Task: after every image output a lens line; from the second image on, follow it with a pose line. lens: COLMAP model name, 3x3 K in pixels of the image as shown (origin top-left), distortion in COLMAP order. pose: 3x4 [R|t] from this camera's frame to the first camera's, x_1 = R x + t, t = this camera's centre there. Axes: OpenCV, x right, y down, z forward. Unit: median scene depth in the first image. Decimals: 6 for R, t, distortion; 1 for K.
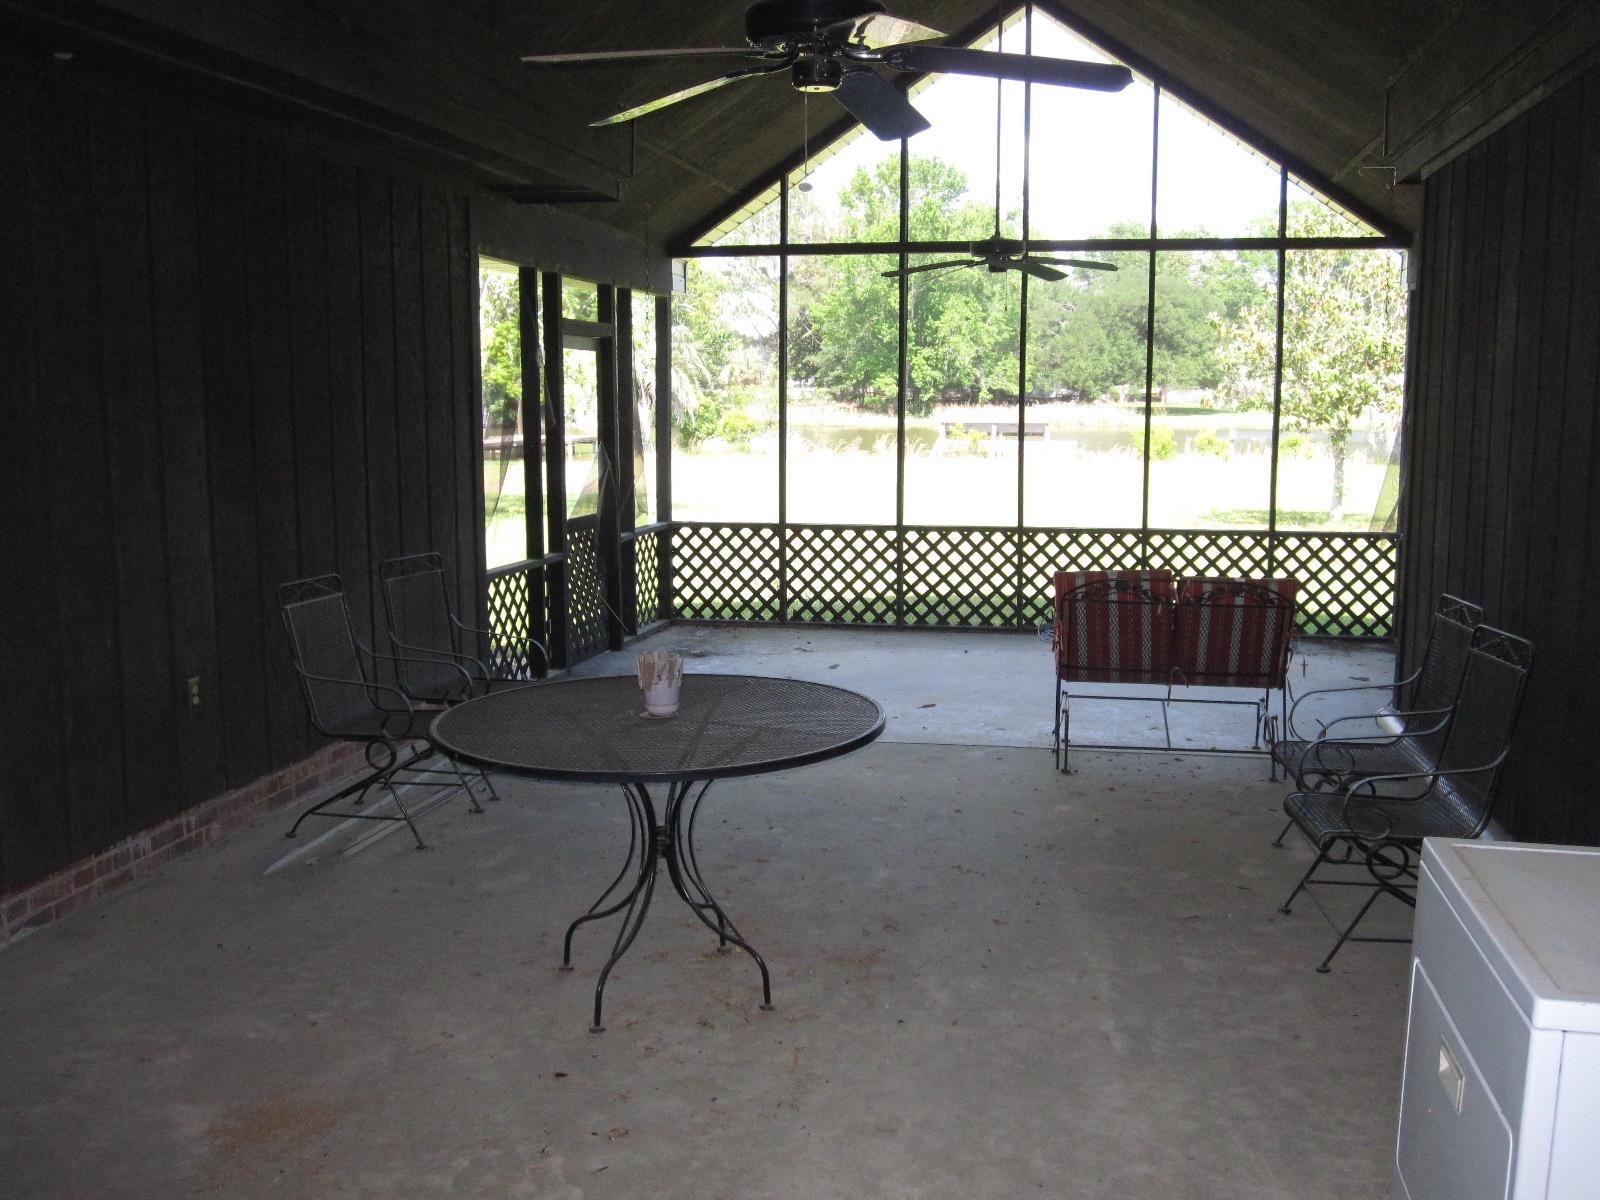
lens RADIAL K [[1553.5, 0, 791.1], [0, 1553.5, 607.7], [0, 0, 1]] dist [-0.082512, 0.003650]
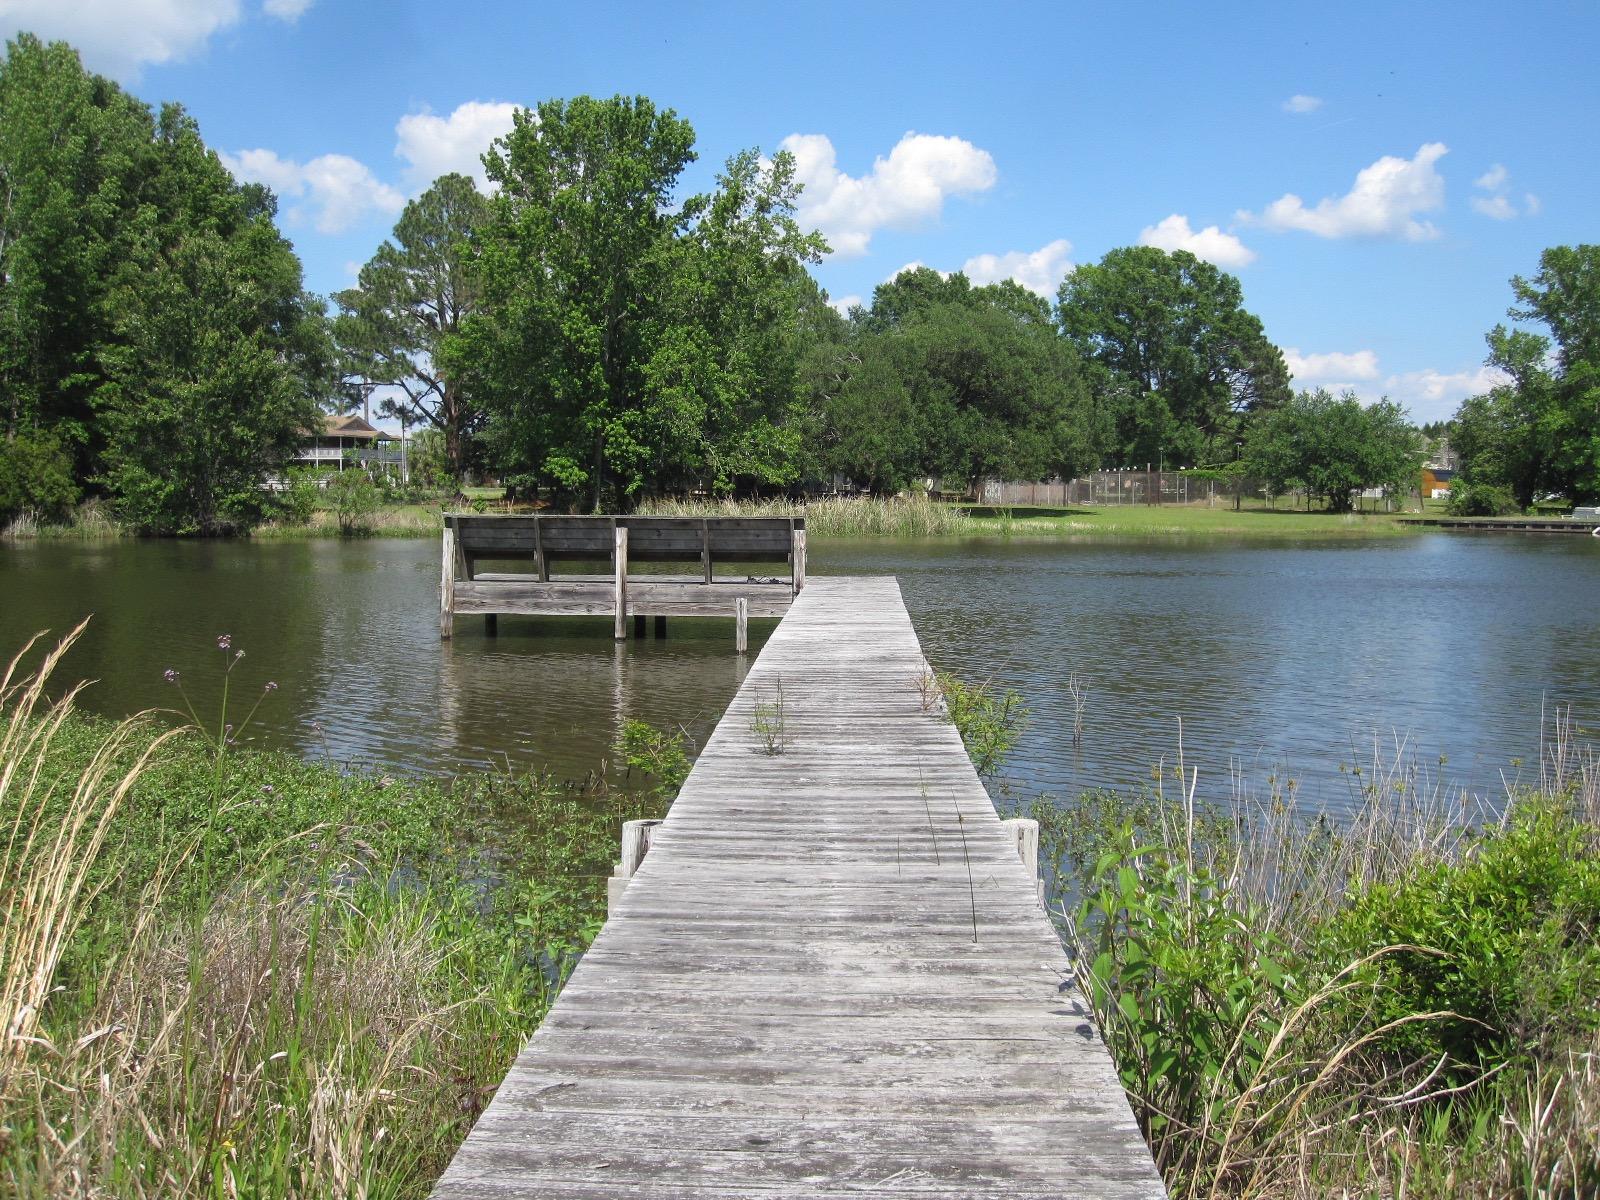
lens RADIAL K [[1547.7, 0, 786.4], [0, 1547.7, 597.4], [0, 0, 1]] dist [-0.080329, 0.041025]
pose [[0.990669, -0.005953, 0.136158, 0.065546], [0.016361, 0.997015, -0.075449, -0.044807], [-0.135303, 0.076972, 0.987810, 0.387145]]
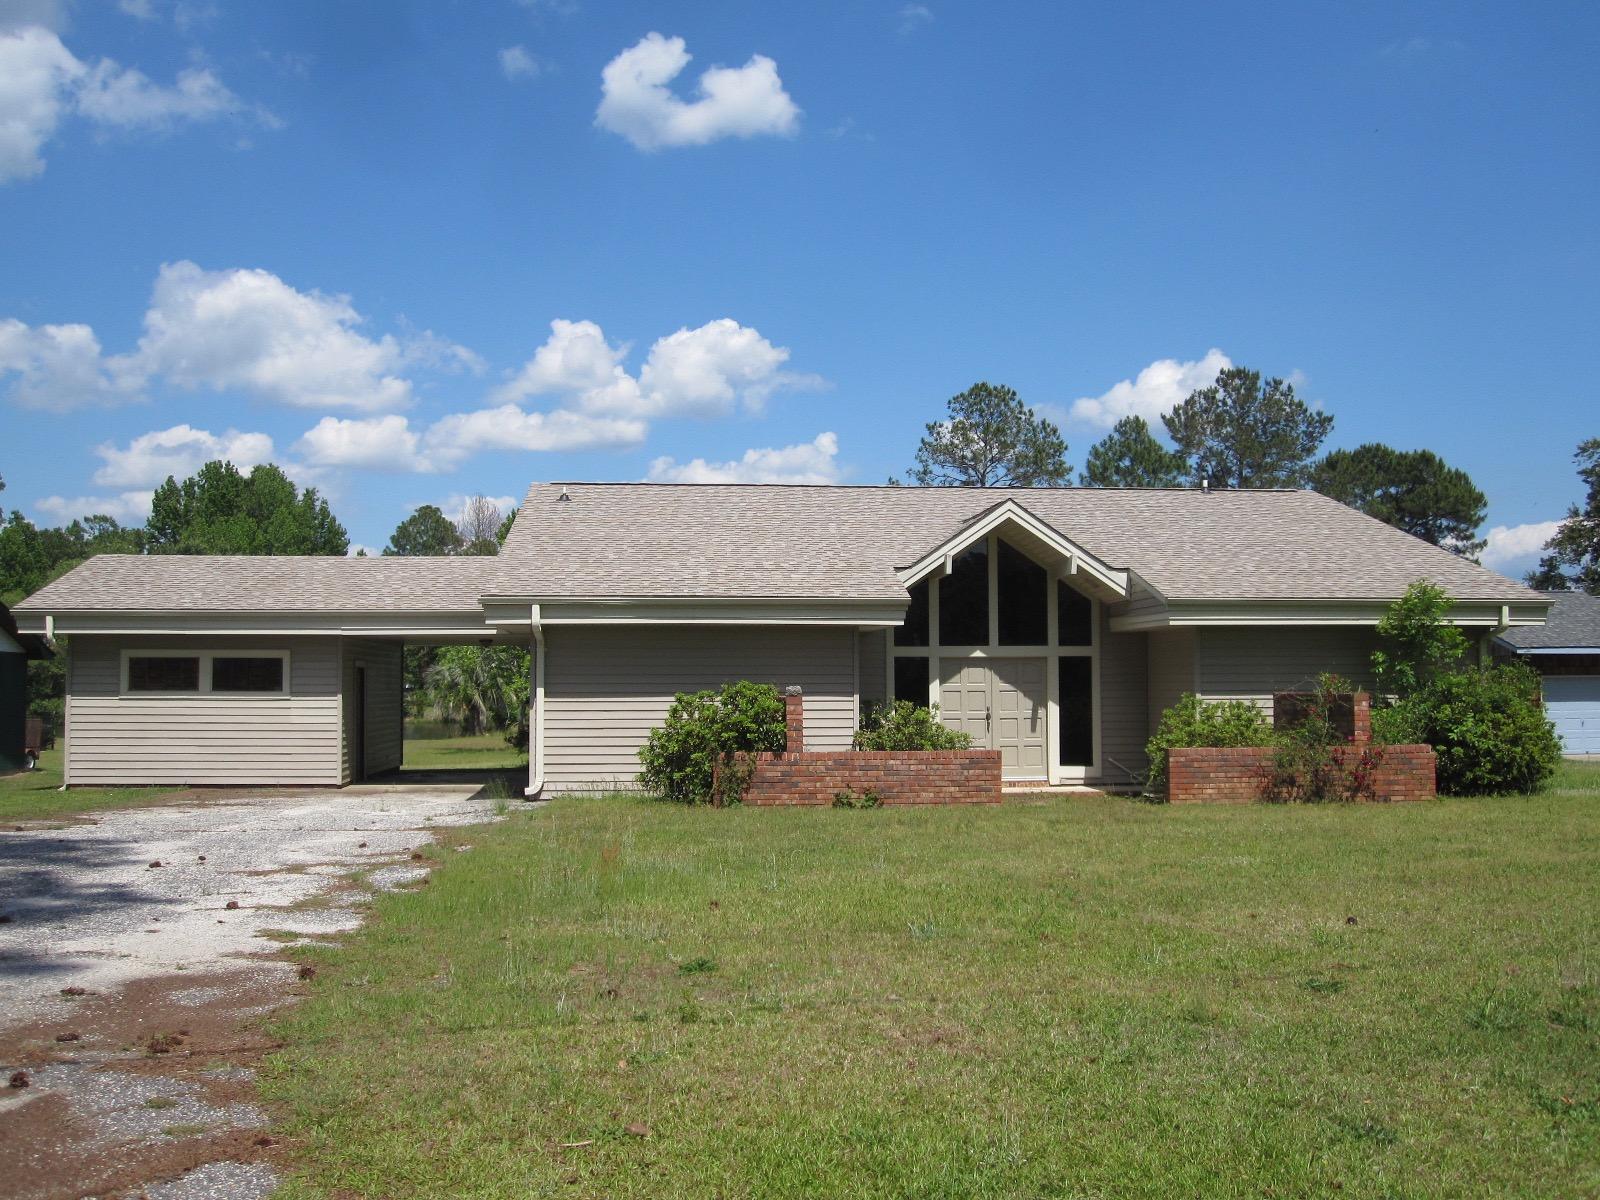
lens RADIAL K [[1547.7, 0, 786.4], [0, 1547.7, 597.4], [0, 0, 1]] dist [-0.080329, 0.041025]
pose [[0.958797, 0.008286, 0.283971, -0.098815], [0.047440, 0.980869, -0.188798, 0.027375], [-0.280103, 0.194491, 0.940061, -0.227842]]
